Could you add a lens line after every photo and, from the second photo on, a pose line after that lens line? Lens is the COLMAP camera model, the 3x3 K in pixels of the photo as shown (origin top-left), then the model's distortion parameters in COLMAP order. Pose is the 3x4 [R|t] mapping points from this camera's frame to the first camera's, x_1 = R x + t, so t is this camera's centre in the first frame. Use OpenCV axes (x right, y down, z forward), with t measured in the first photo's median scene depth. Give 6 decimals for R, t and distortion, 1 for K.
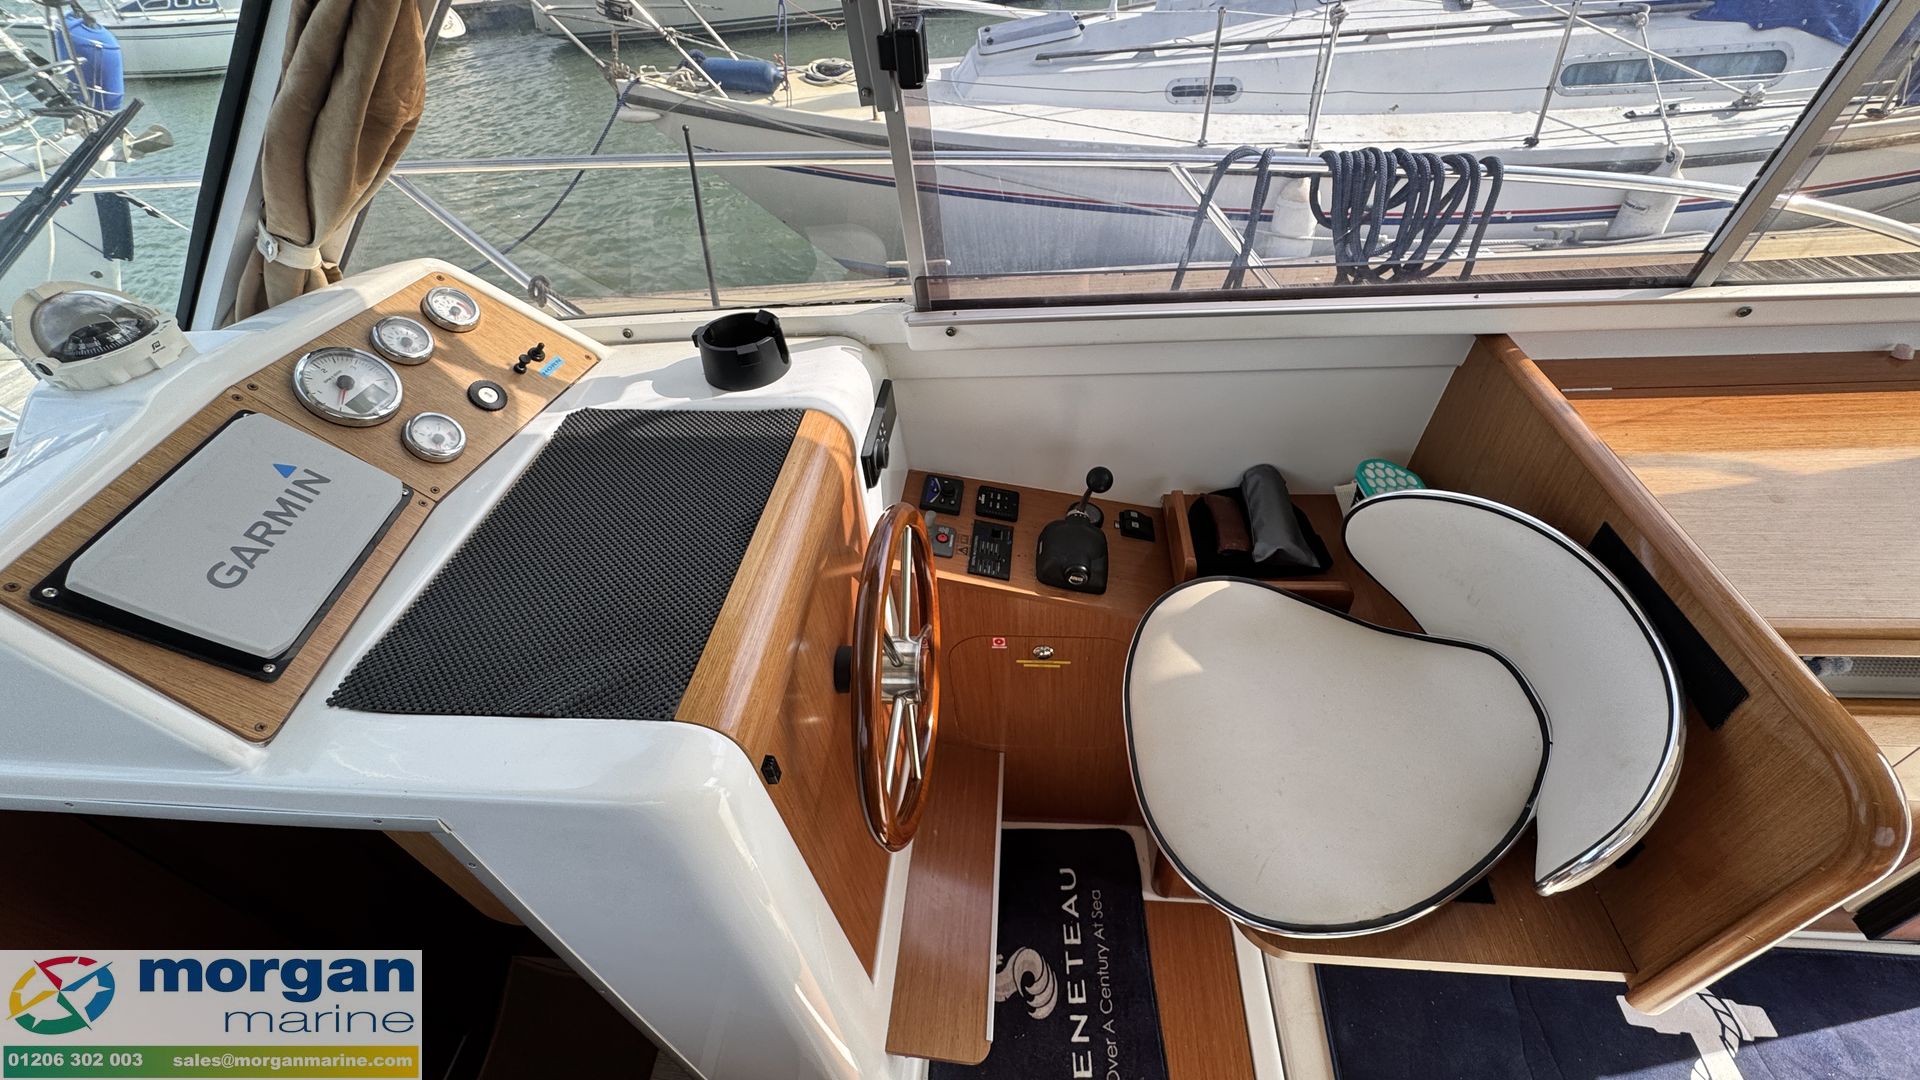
lens RADIAL K [[758.6, 0, 959.5], [0, 758.6, 518.9], [0, 0, 1]] dist [-0.003899, 0.000170]
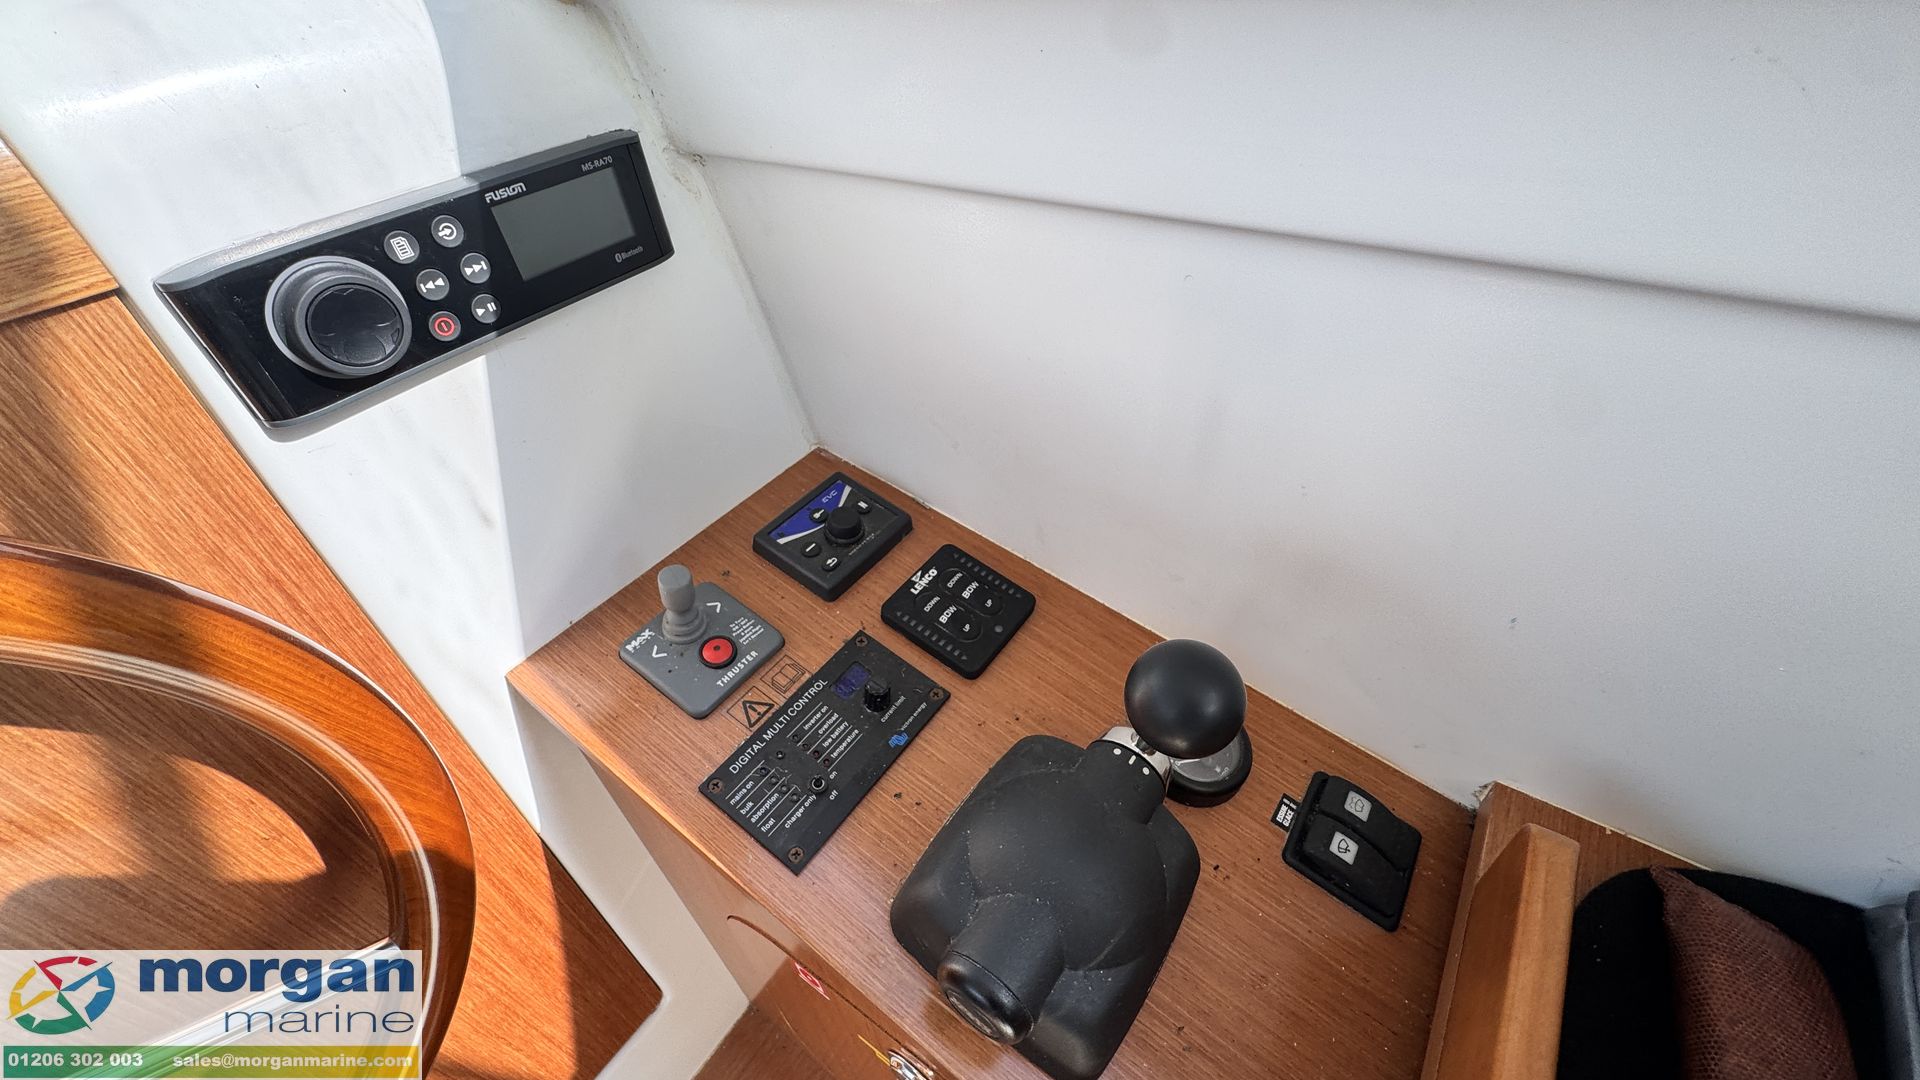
lens RADIAL K [[758.6, 0, 961.8], [0, 758.6, 540.2], [0, 0, 1]] dist [-0.003899, 0.000170]
pose [[0.870676, 0.334025, -0.361042, 0.179496], [-0.316588, 0.942353, 0.108363, -0.093720], [0.376425, 0.019953, 0.926232, 0.712105]]
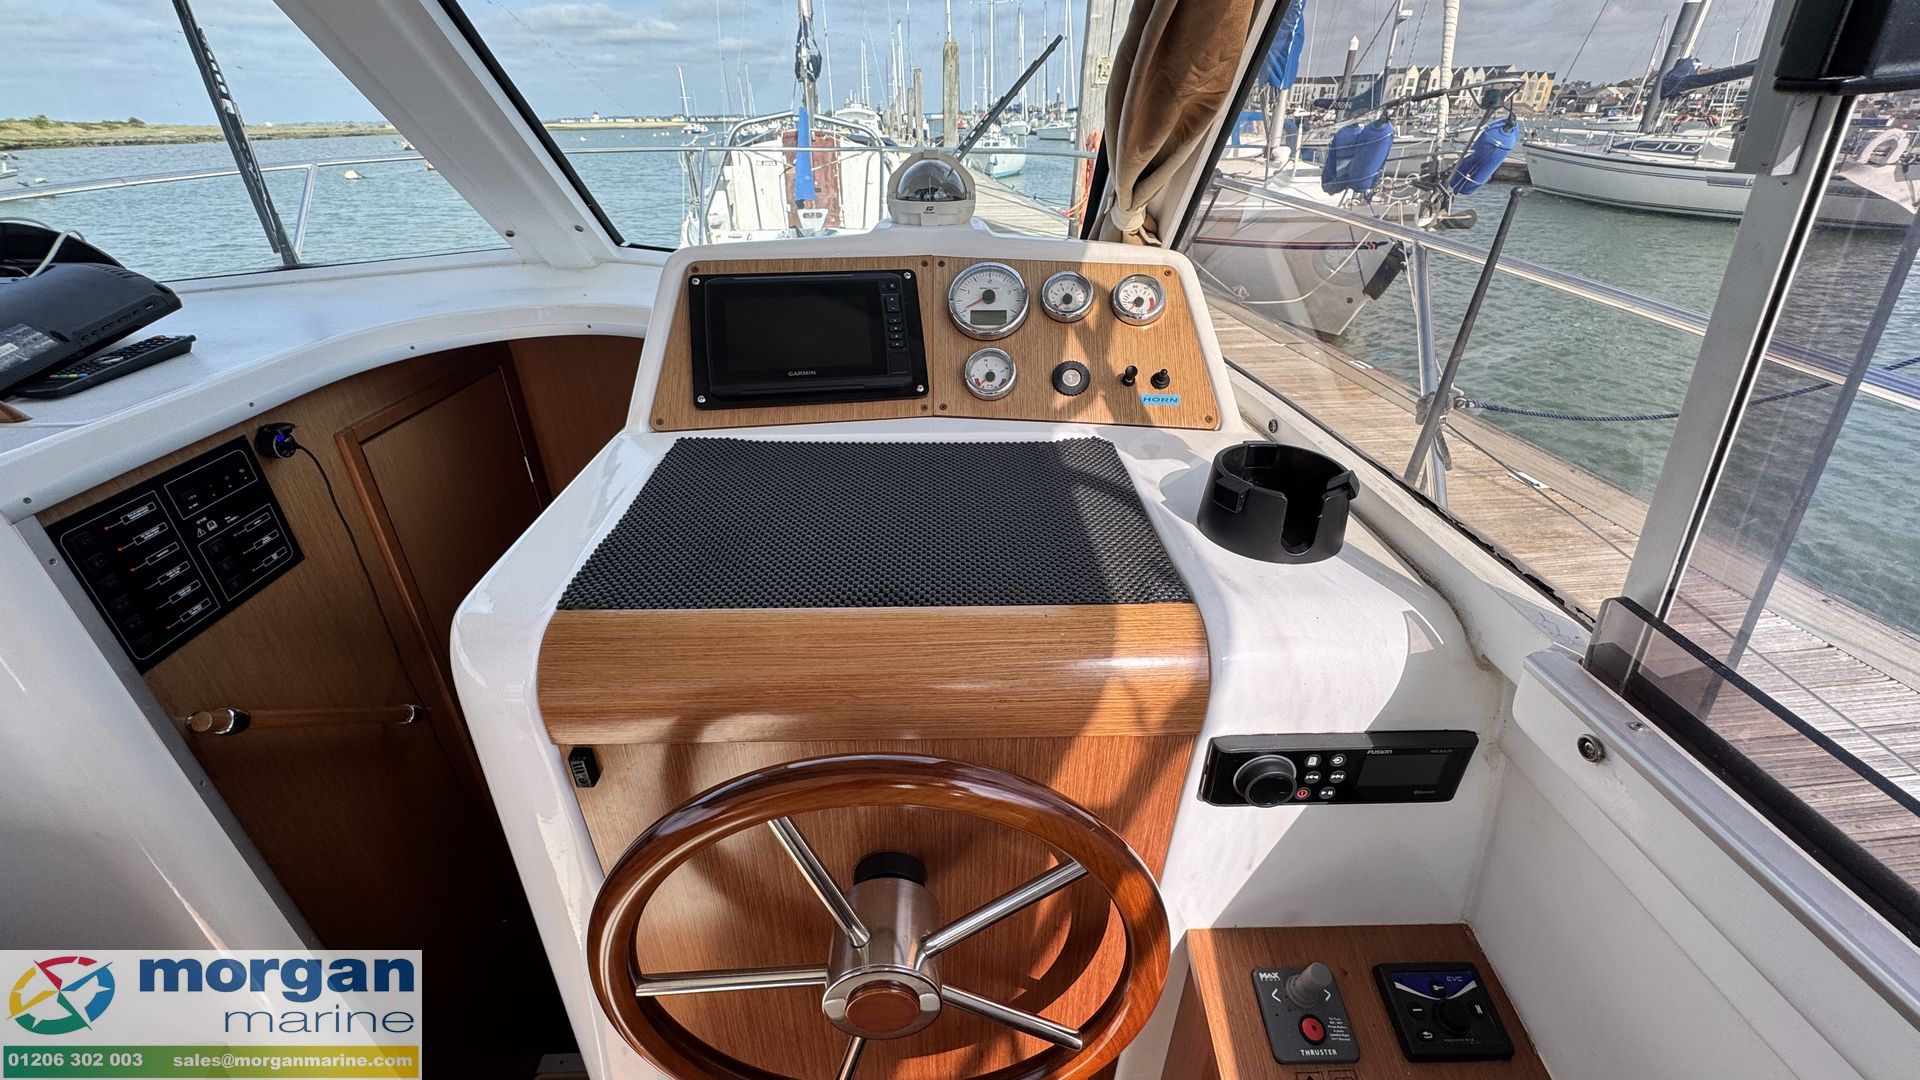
lens RADIAL K [[758.6, 0, 964.9], [0, 758.6, 530.7], [0, 0, 1]] dist [-0.003899, 0.000170]
pose [[0.112163, 0.538098, -0.835386, 0.184485], [-0.657336, 0.670643, 0.343725, -0.207129], [0.745204, 0.510576, 0.428933, 0.455284]]
